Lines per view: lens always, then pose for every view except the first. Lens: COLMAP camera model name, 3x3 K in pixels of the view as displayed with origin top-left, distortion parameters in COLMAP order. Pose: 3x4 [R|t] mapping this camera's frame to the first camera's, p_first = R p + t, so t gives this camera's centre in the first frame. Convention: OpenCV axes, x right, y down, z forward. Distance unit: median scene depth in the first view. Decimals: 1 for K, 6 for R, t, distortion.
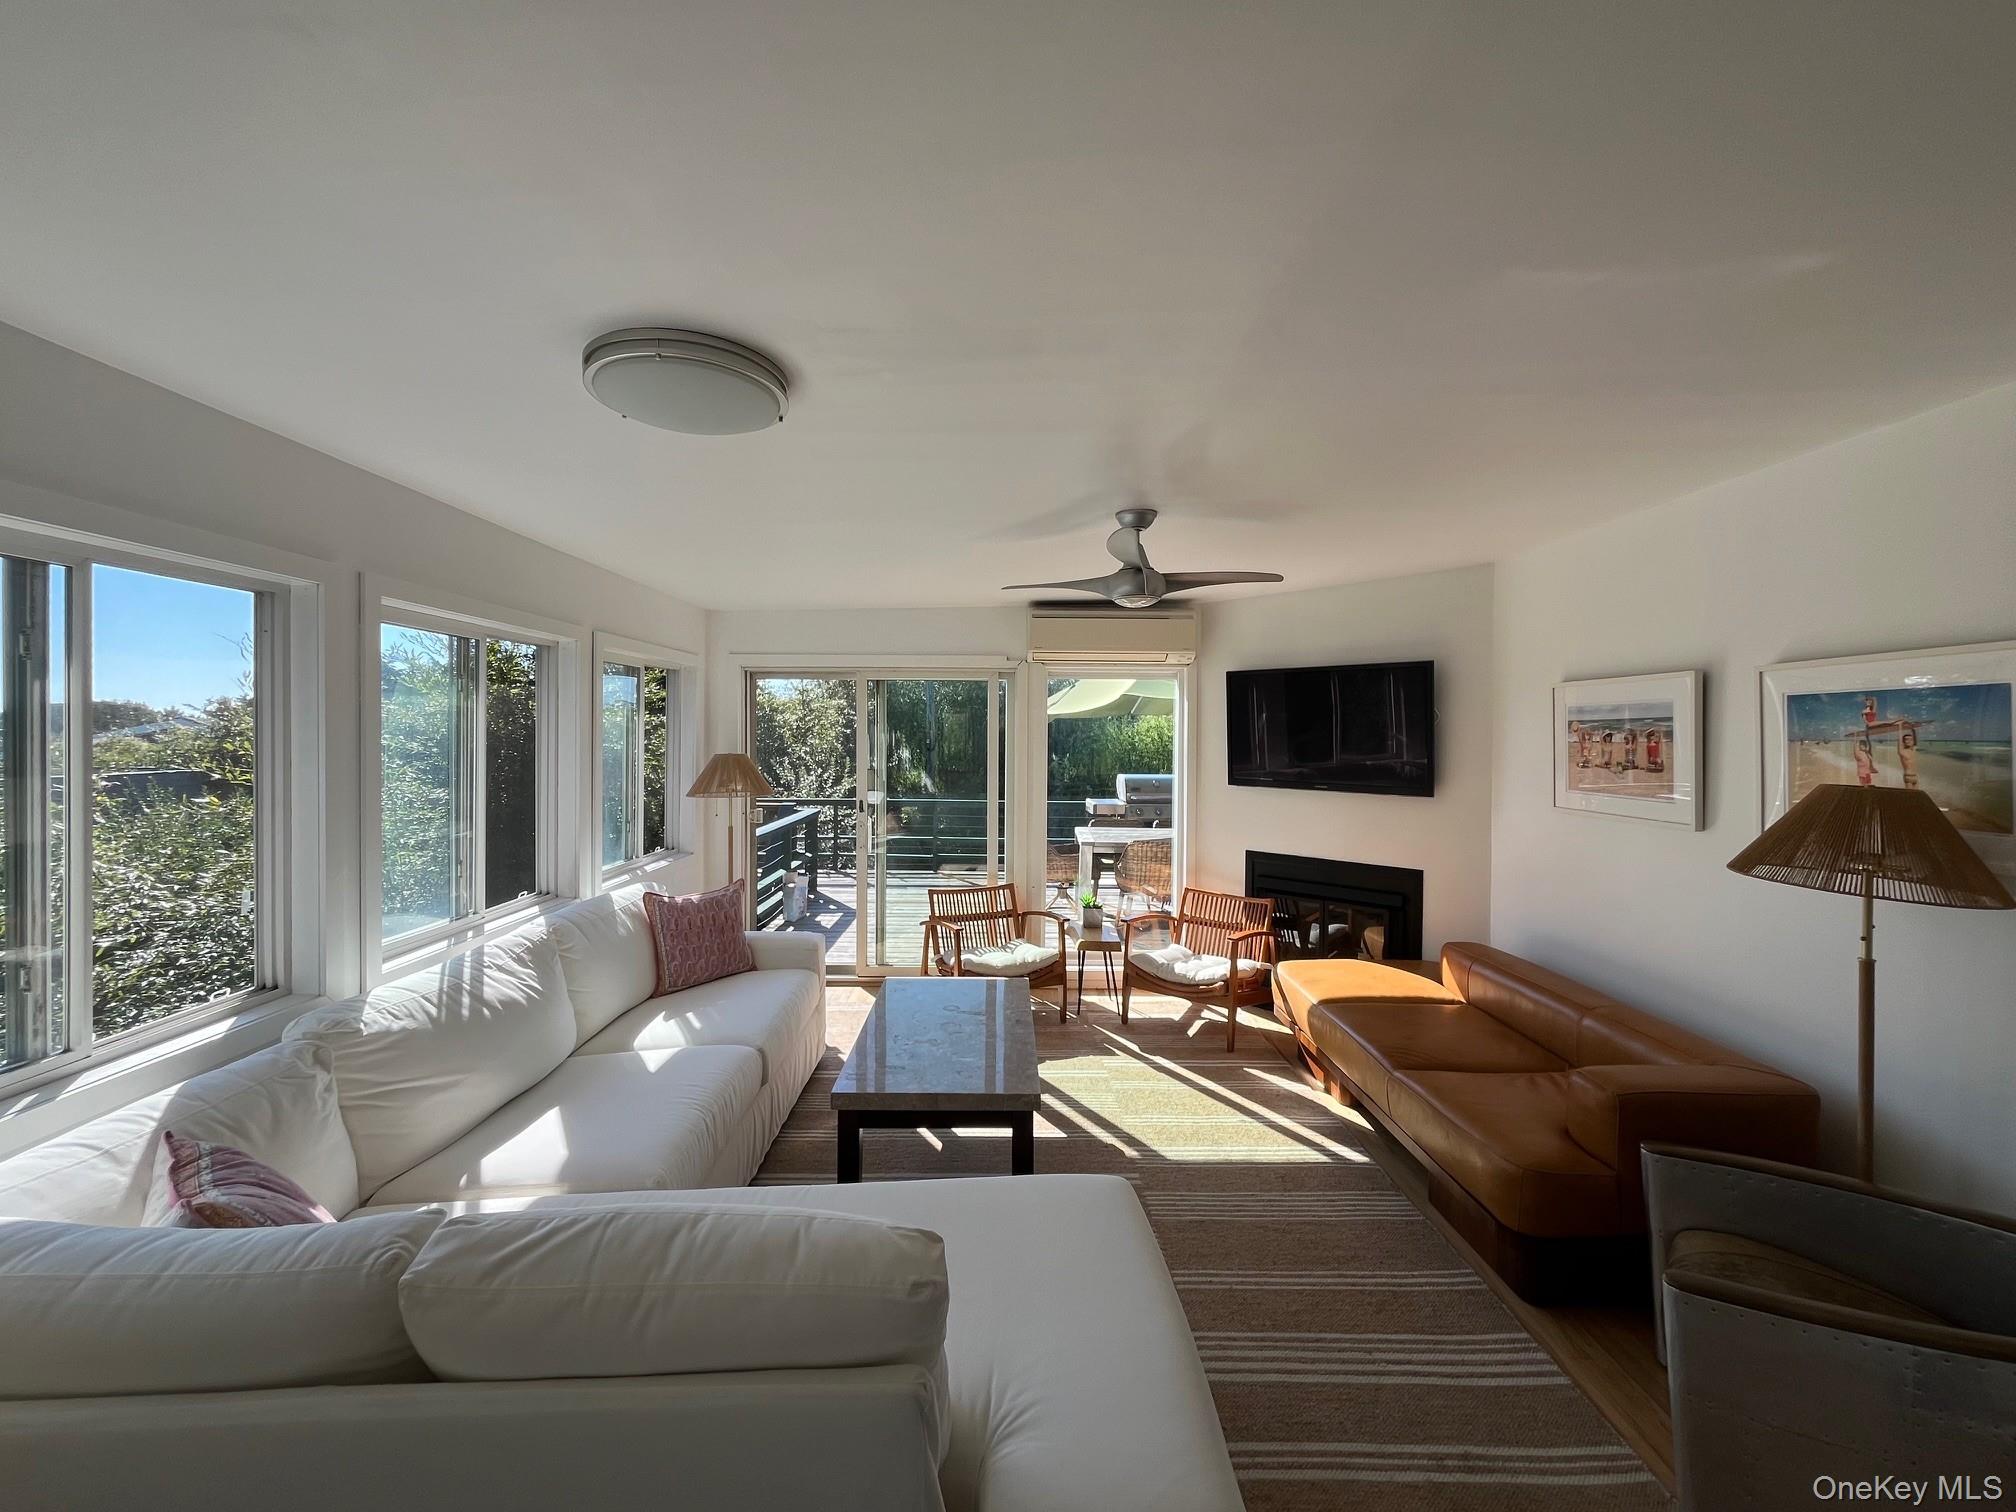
lens RADIAL K [[812.1, 0, 1007.6], [0, 812.1, 747.2], [0, 0, 1]] dist [0.003235, -0.000016]
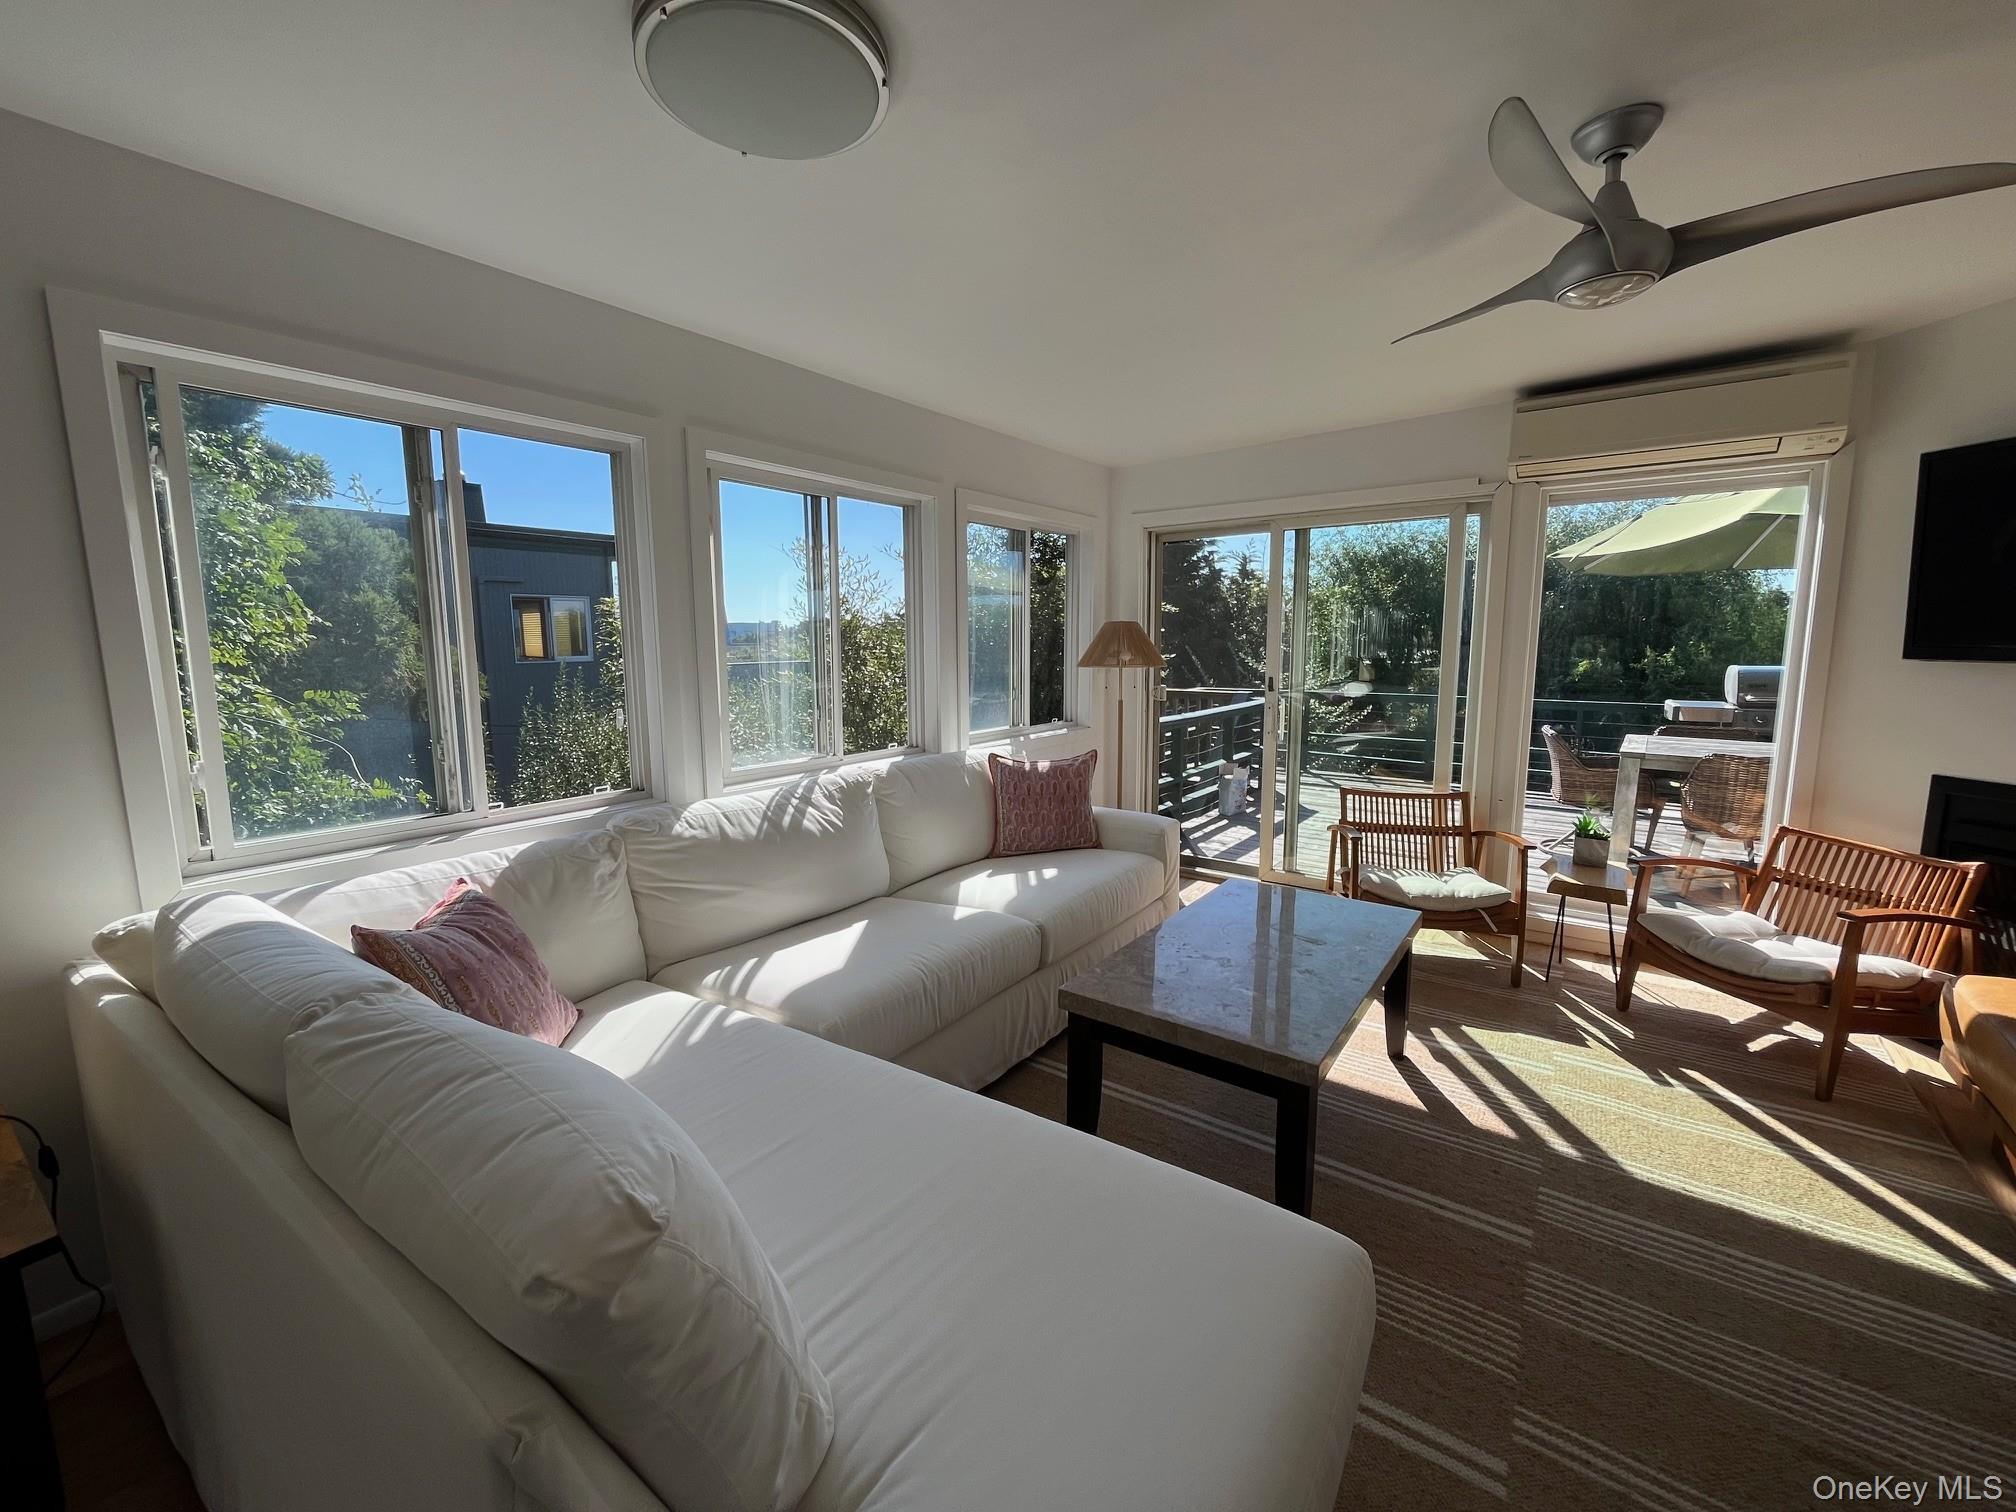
lens RADIAL K [[812.1, 0, 1002.2], [0, 812.1, 752.9], [0, 0, 1]] dist [0.003235, -0.000016]
pose [[0.804432, 0.072517, -0.589602, 0.108966], [0.001736, 0.992230, 0.124407, 0.040777], [0.594042, -0.101100, 0.798055, 0.162745]]
